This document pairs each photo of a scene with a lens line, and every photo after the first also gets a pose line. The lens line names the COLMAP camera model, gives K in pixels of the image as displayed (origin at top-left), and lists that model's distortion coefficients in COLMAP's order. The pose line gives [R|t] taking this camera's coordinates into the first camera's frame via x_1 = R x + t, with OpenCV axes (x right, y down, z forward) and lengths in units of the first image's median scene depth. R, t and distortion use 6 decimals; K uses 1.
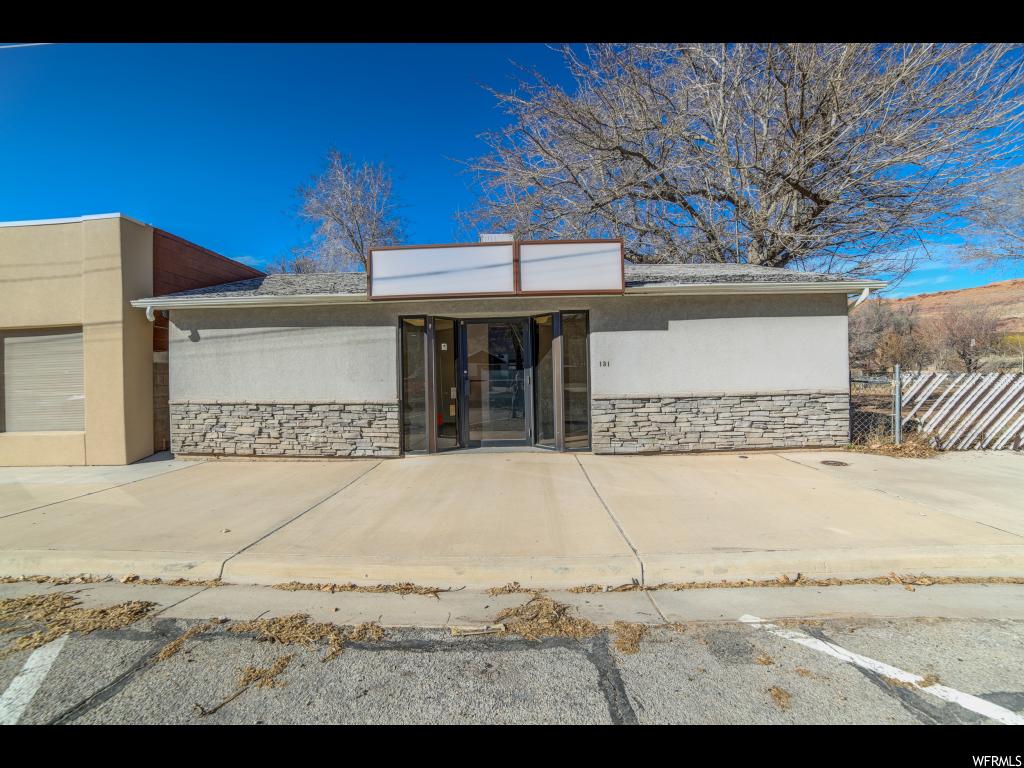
lens RADIAL K [[417.5, 0, 512.0], [0, 417.5, 384.0], [0, 0, 1]] dist [-0.037563, 0.000258]
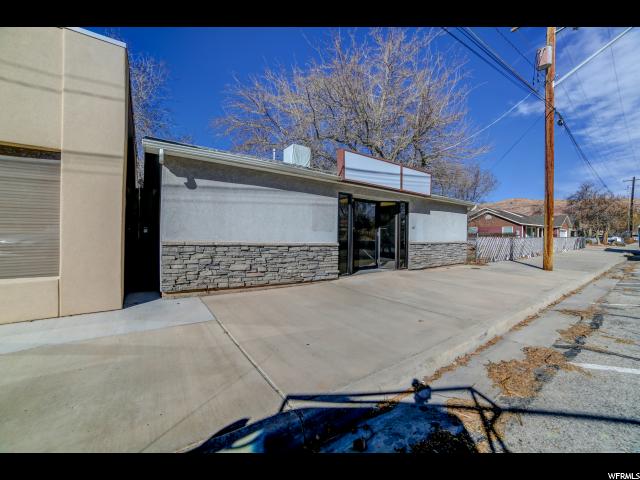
lens RADIAL K [[264.9, 0, 334.0], [0, 264.9, 239.5], [0, 0, 1]] dist [-0.048821, 0.000019]
pose [[0.765955, 0.021084, 0.642549, -0.956364], [-0.025209, 0.999678, -0.002752, 0.025840], [-0.642400, -0.014090, 0.766240, 0.221348]]
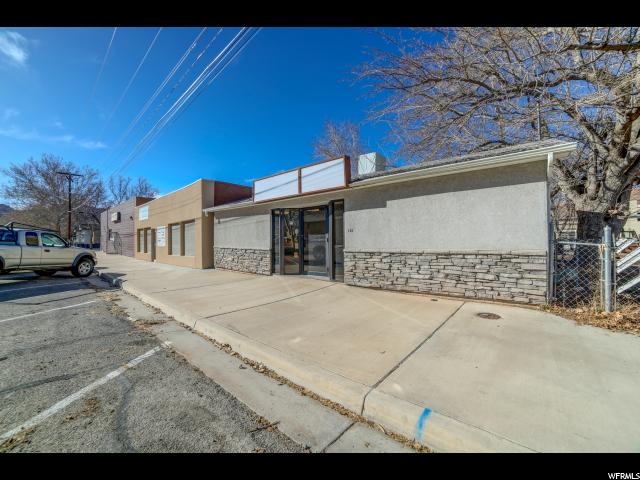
lens RADIAL K [[257.5, 0, 320.0], [0, 257.5, 240.0], [0, 0, 1]] dist [-0.015502, -0.000035]
pose [[0.783756, 0.008999, -0.621004, 0.753650], [-0.005637, 0.999957, 0.007375, -0.017741], [0.621044, -0.002280, 0.783772, 0.125452]]
